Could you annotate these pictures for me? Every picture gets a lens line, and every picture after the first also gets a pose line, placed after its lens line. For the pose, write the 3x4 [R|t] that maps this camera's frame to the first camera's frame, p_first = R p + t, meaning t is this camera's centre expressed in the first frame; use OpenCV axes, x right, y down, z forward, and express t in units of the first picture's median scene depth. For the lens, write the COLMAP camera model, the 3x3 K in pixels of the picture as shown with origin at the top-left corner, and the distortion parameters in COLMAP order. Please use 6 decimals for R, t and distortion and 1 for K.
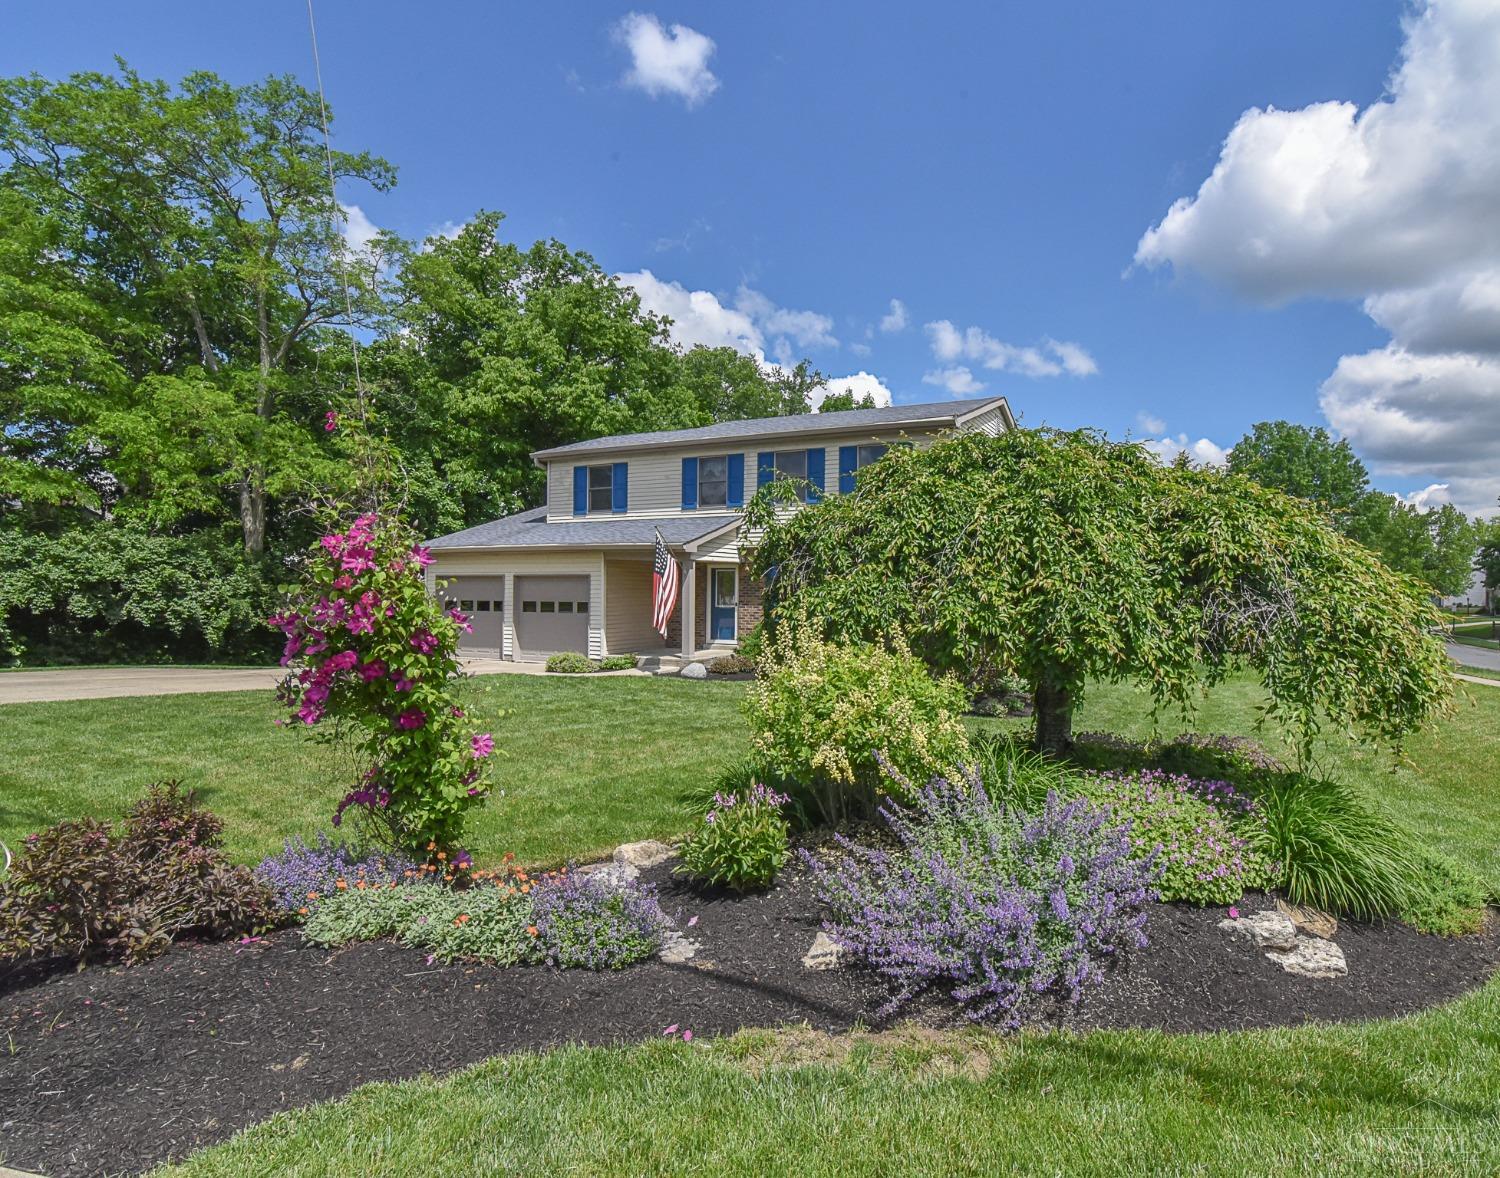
lens RADIAL K [[742.2, 0, 750.0], [0, 742.2, 589.0], [0, 0, 1]] dist [-0.022186, -0.000041]
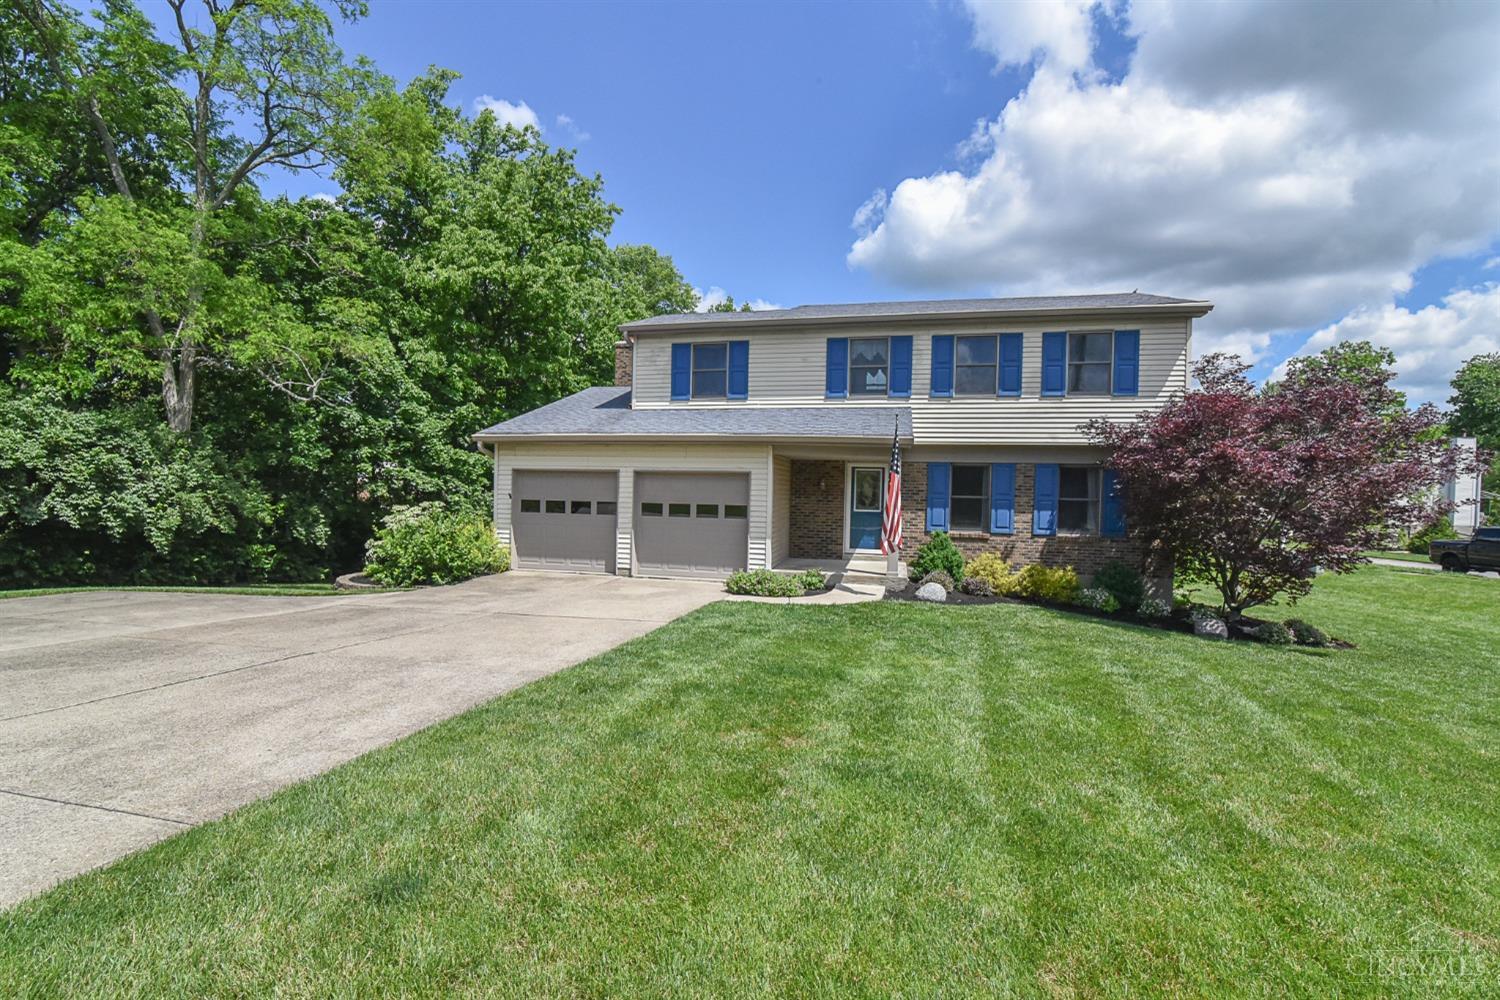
lens RADIAL K [[695.0, 0, 742.1], [0, 695.0, 500.2], [0, 0, 1]] dist [-0.018461, -0.000395]
pose [[0.984547, 0.011867, 0.174719, -0.260356], [-0.015433, 0.999699, 0.019067, -0.001944], [-0.174440, -0.021469, 0.984434, 0.175912]]
